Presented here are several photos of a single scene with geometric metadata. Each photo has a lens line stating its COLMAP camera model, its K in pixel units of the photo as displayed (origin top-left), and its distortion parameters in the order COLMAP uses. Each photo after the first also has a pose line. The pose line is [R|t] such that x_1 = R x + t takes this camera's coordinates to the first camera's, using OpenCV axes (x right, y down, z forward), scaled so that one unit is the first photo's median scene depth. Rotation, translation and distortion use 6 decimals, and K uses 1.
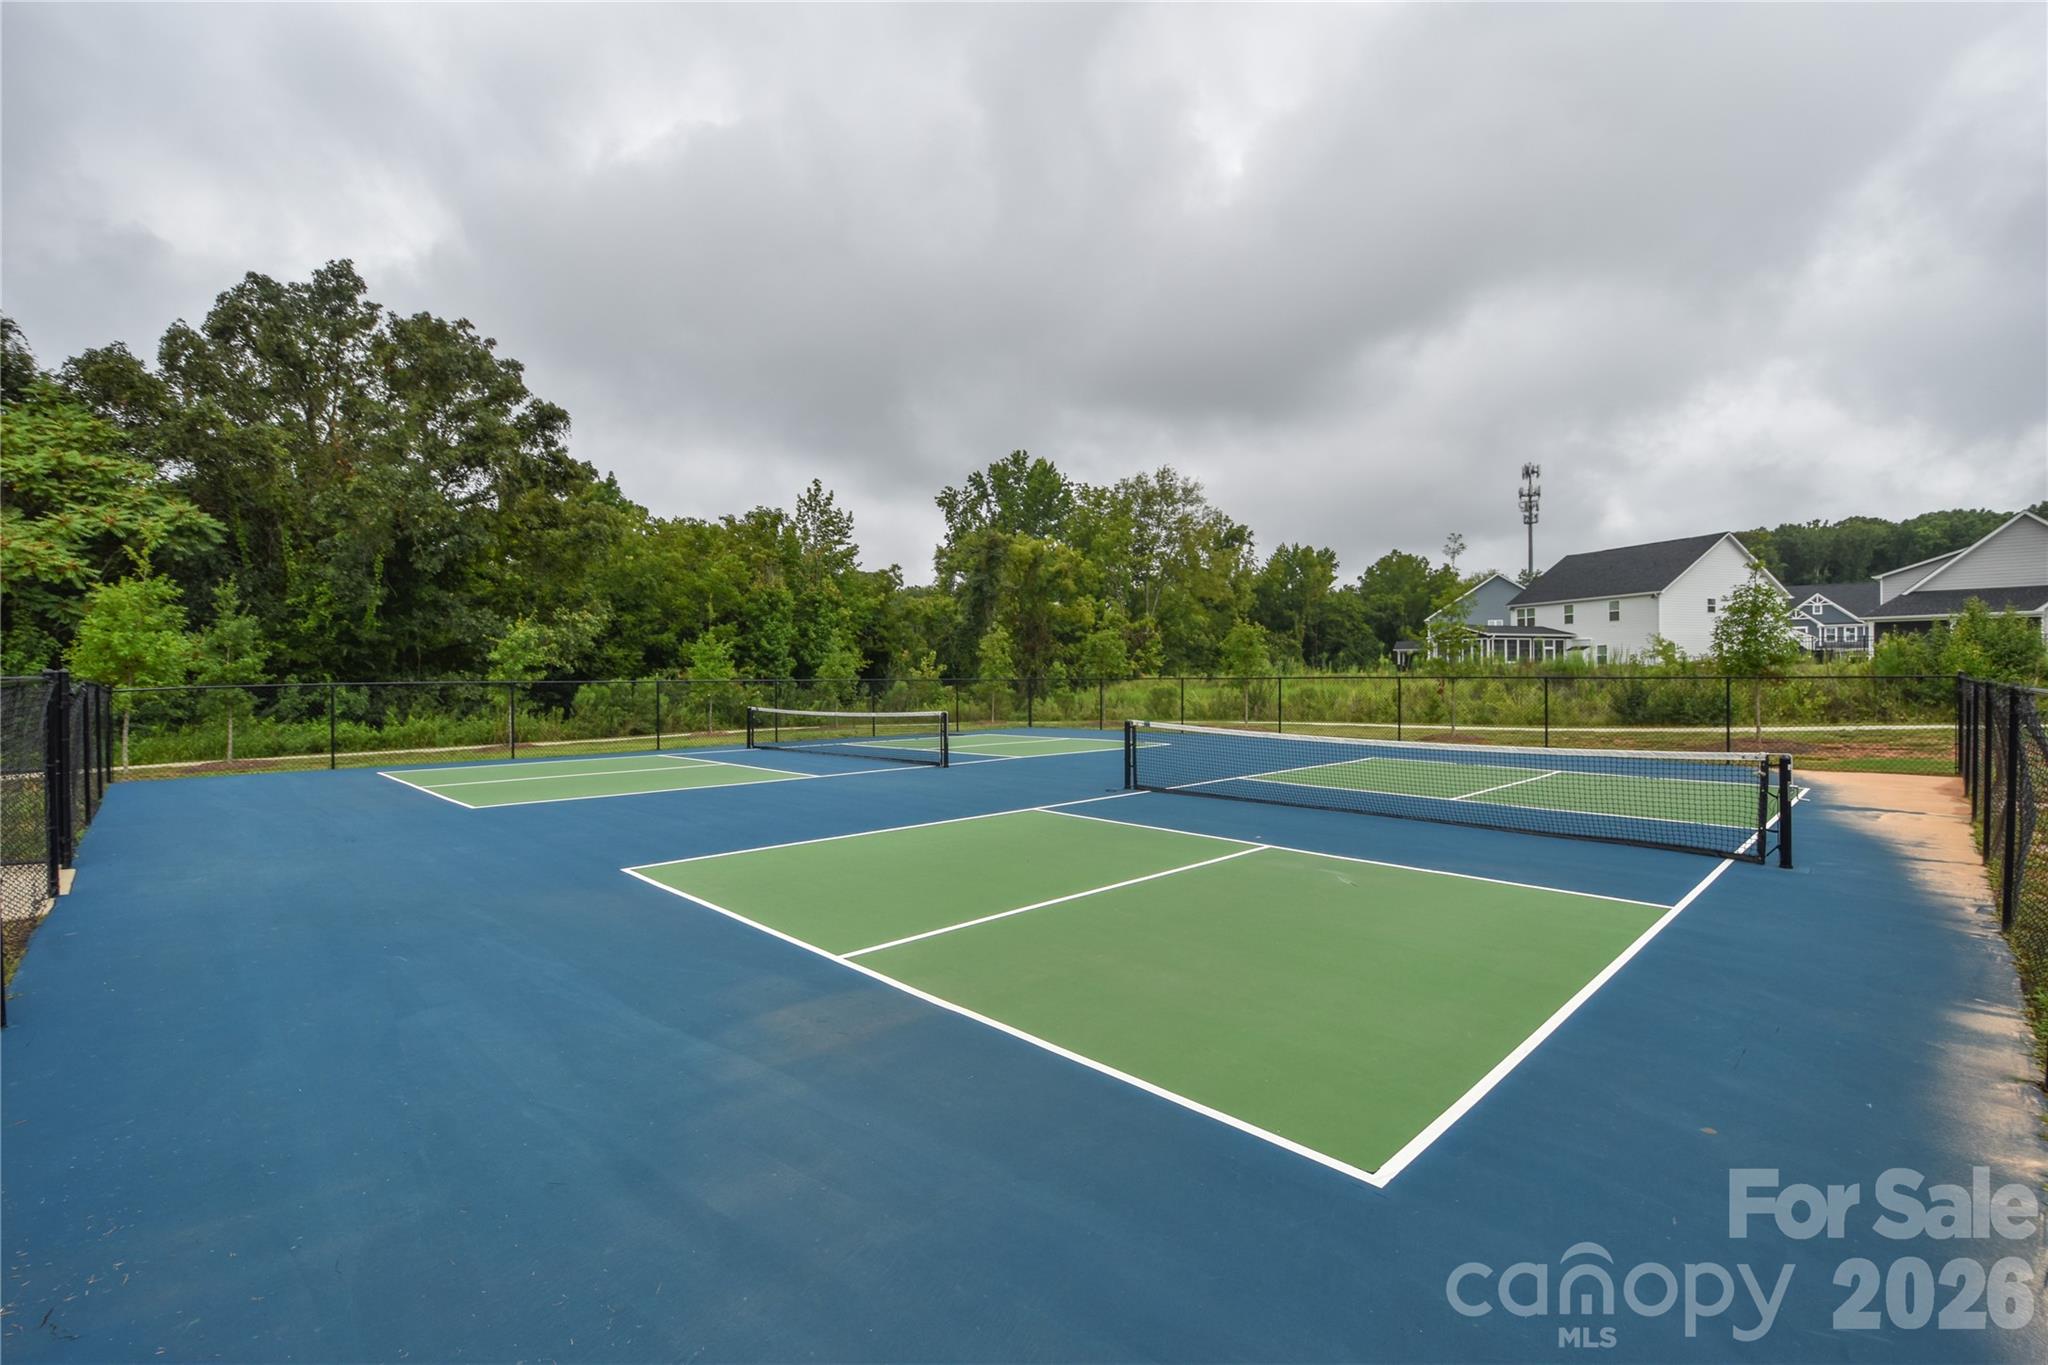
lens RADIAL K [[901.4, 0, 1024.0], [0, 901.4, 682.5], [0, 0, 1]] dist [0.000795, 0.000017]
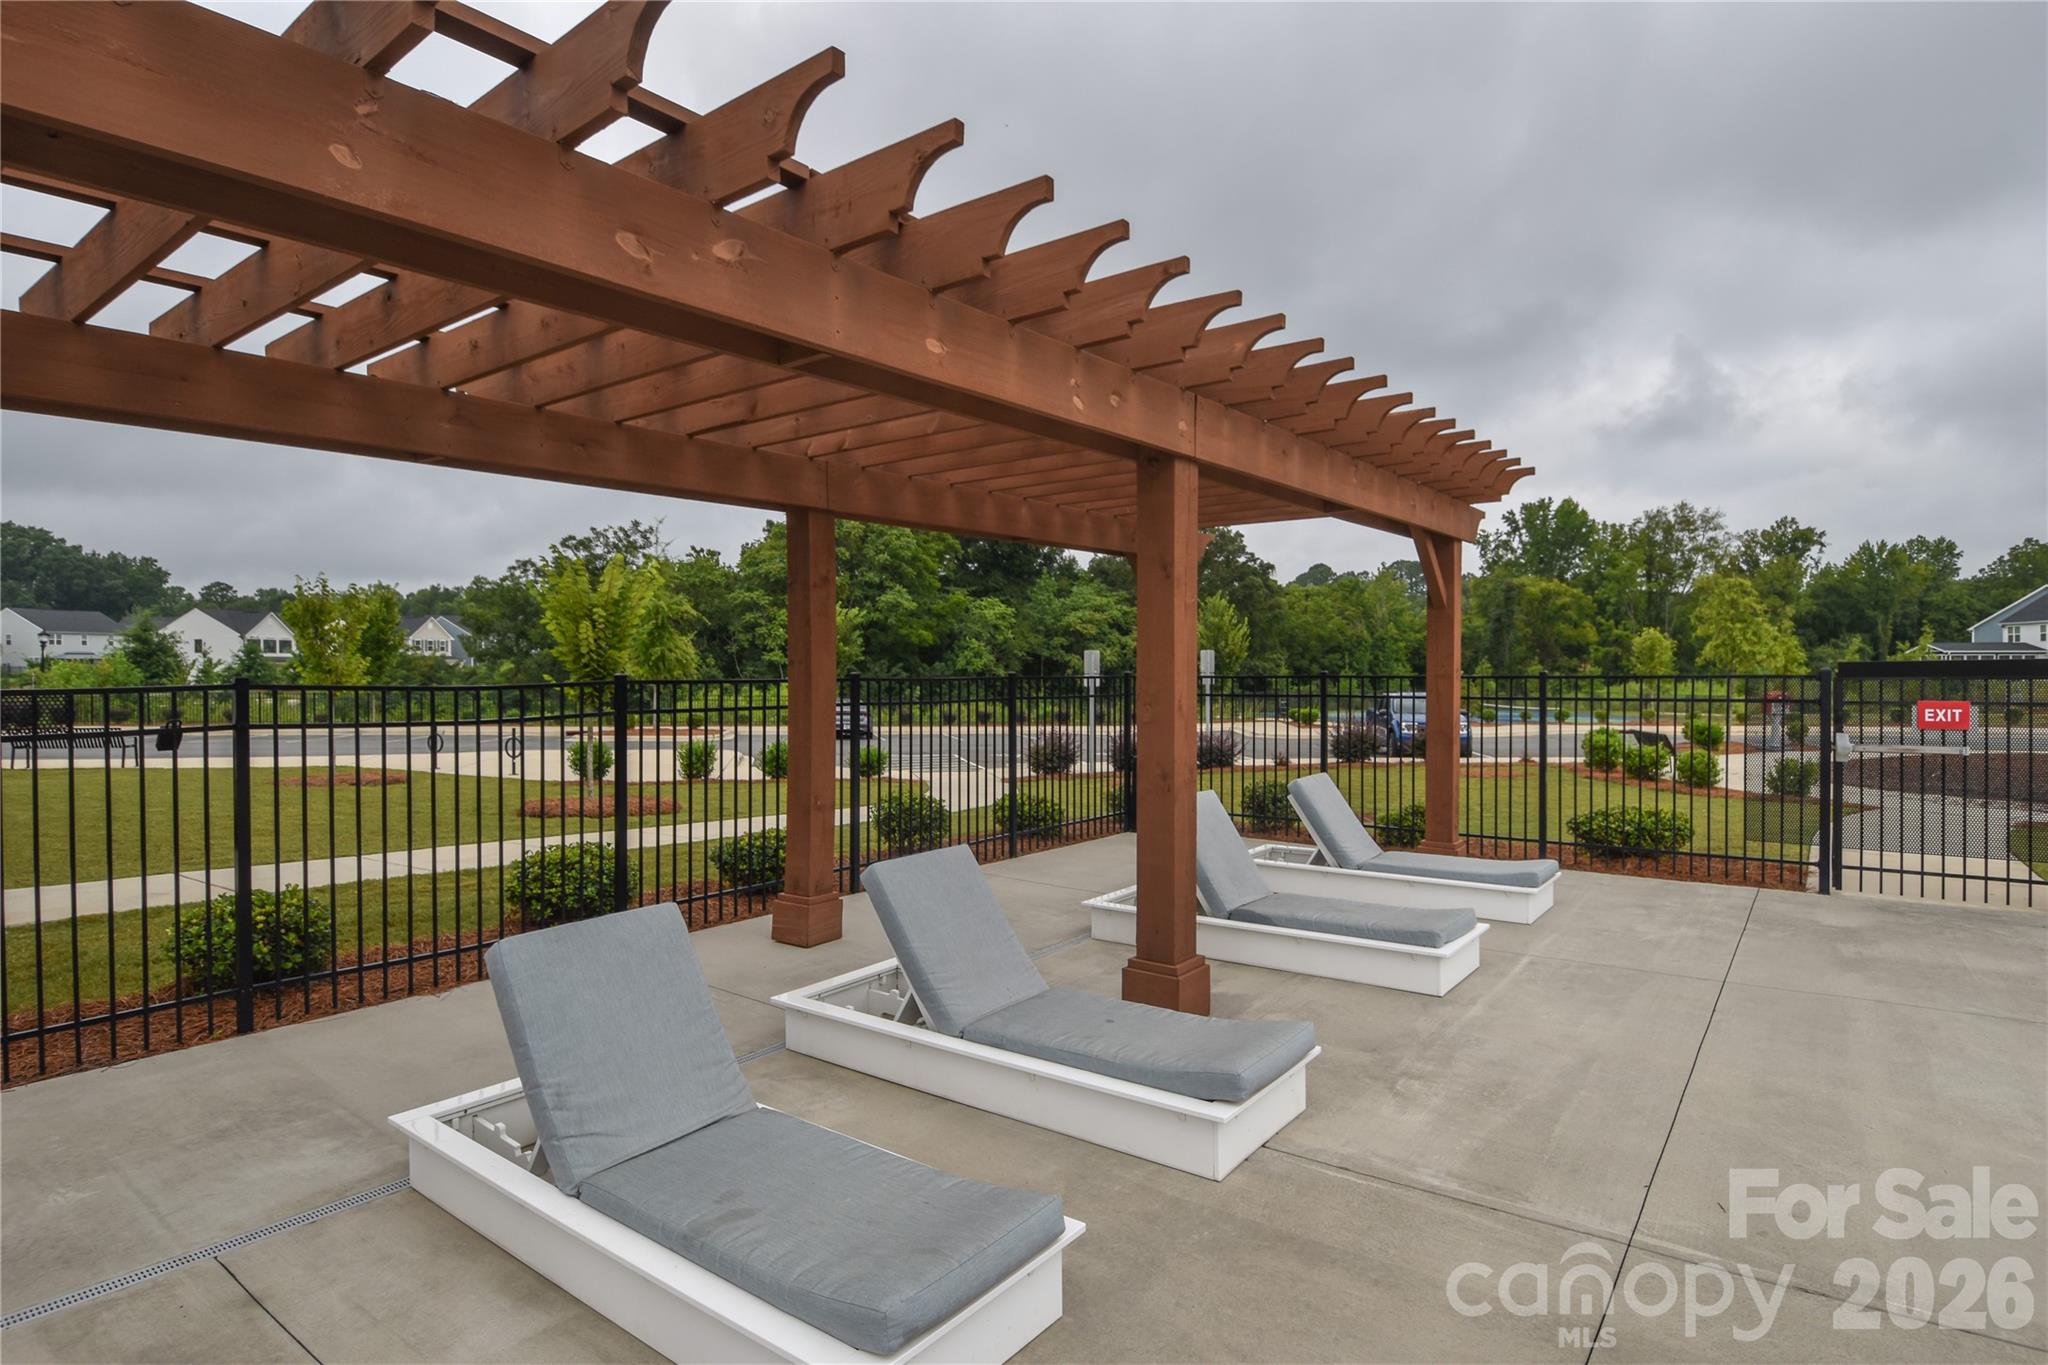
lens RADIAL K [[1033.7, 0, 1024.0], [0, 1033.7, 682.5], [0, 0, 1]] dist [0.000560, -0.017946]
pose [[0.862841, 0.009014, -0.505395, 0.095264], [-0.005270, 0.999947, 0.008839, -0.011965], [0.505448, -0.004963, 0.862843, -0.576272]]
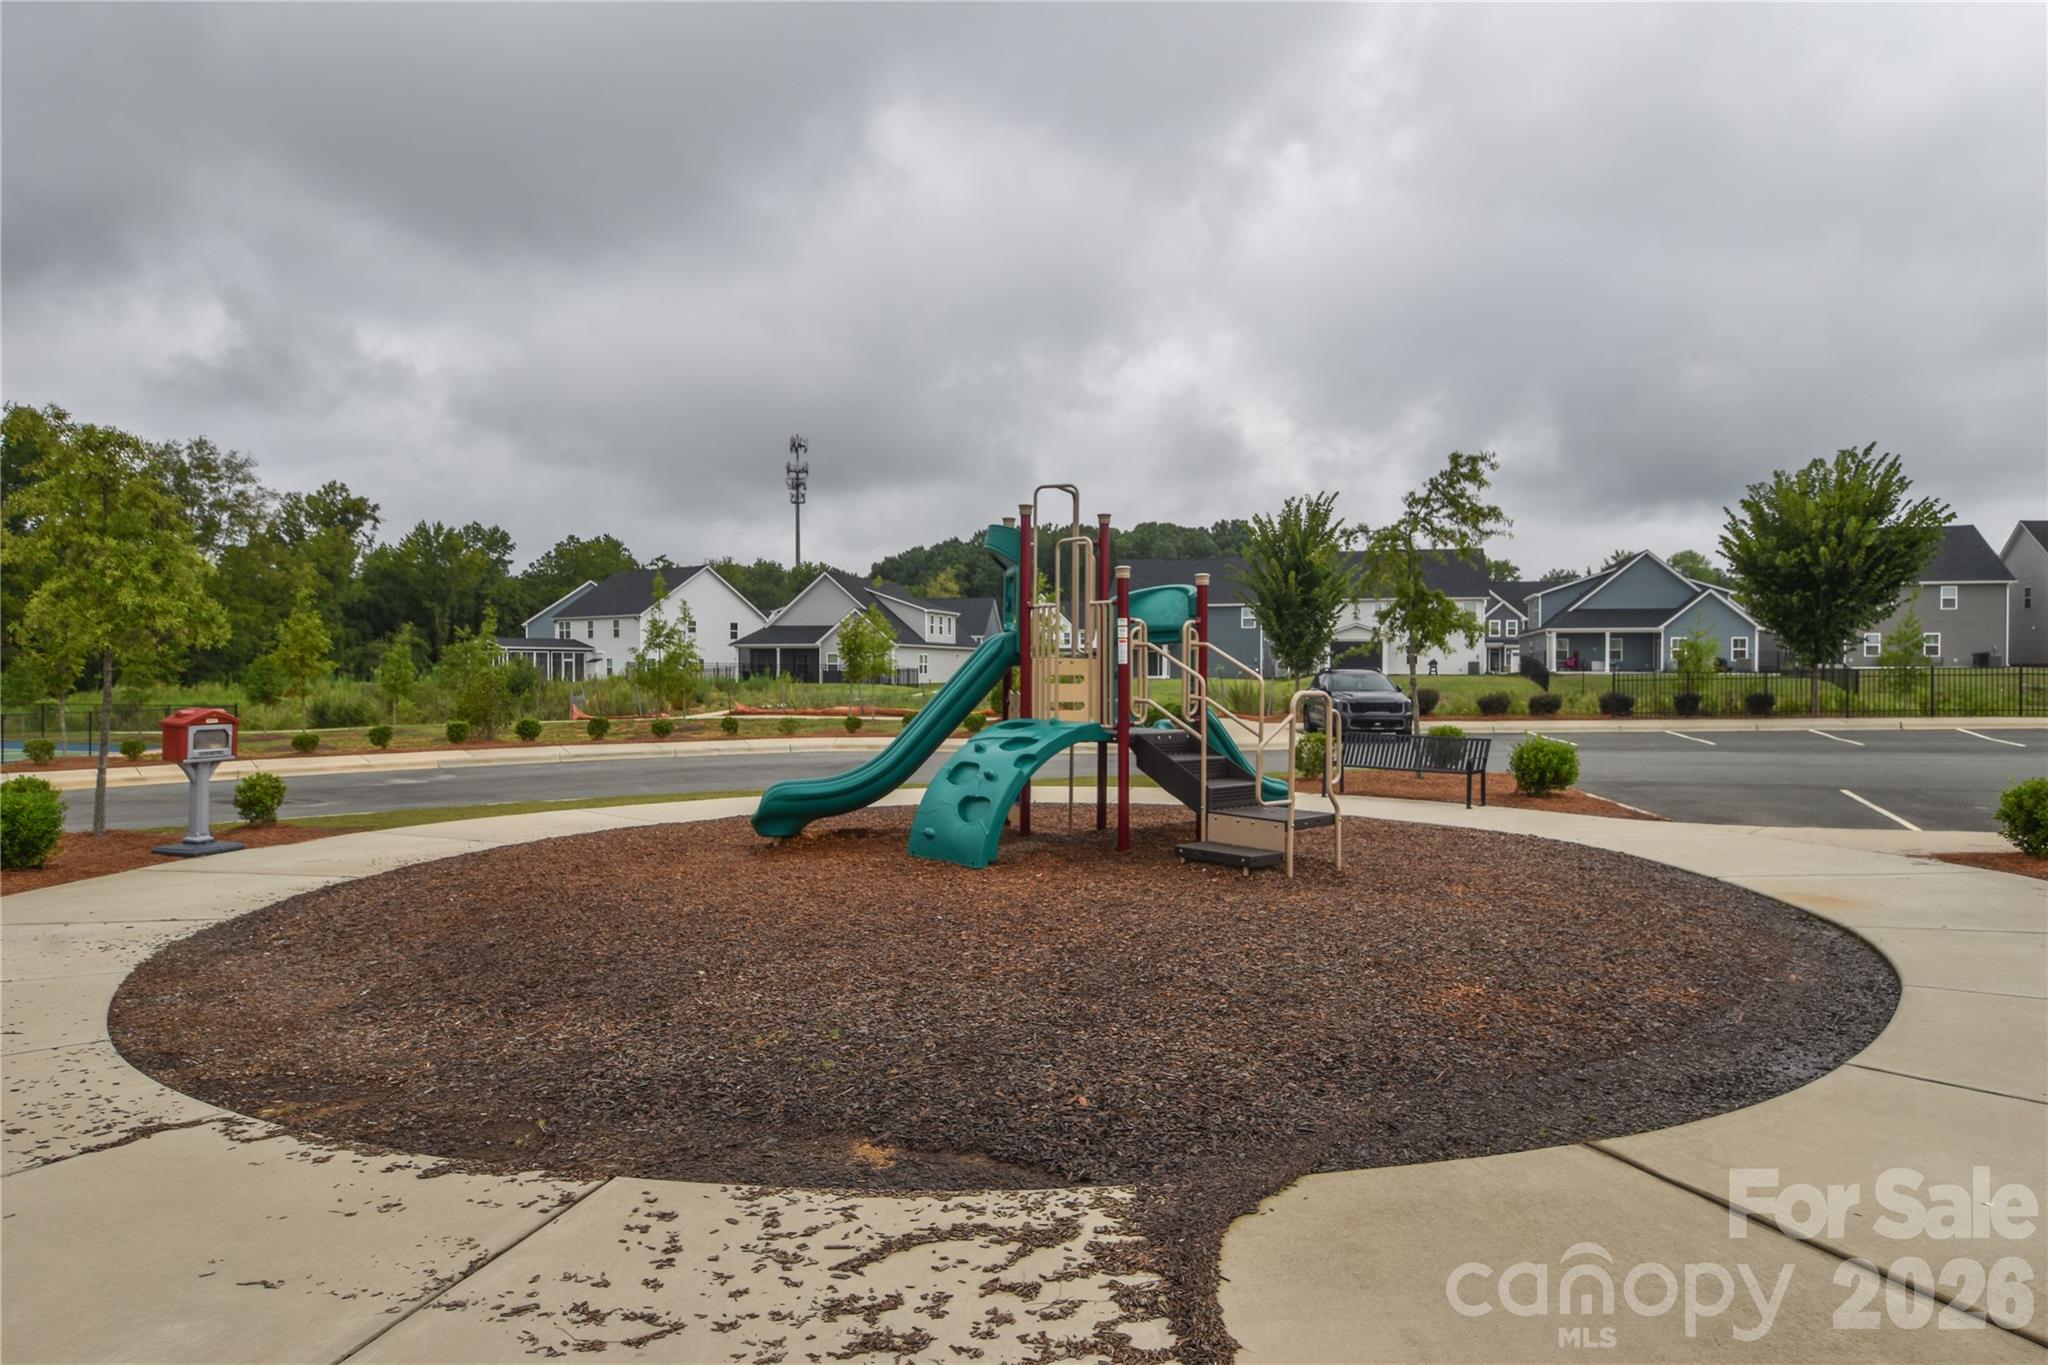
lens RADIAL K [[1260.4, 0, 1024.0], [0, 1260.4, 682.5], [0, 0, 1]] dist [0.060487, -0.087196]
pose [[0.827079, -0.001902, 0.562083, 0.121741], [0.000074, 0.999995, 0.003274, -0.011423], [-0.562086, -0.002666, 0.827074, -0.426206]]
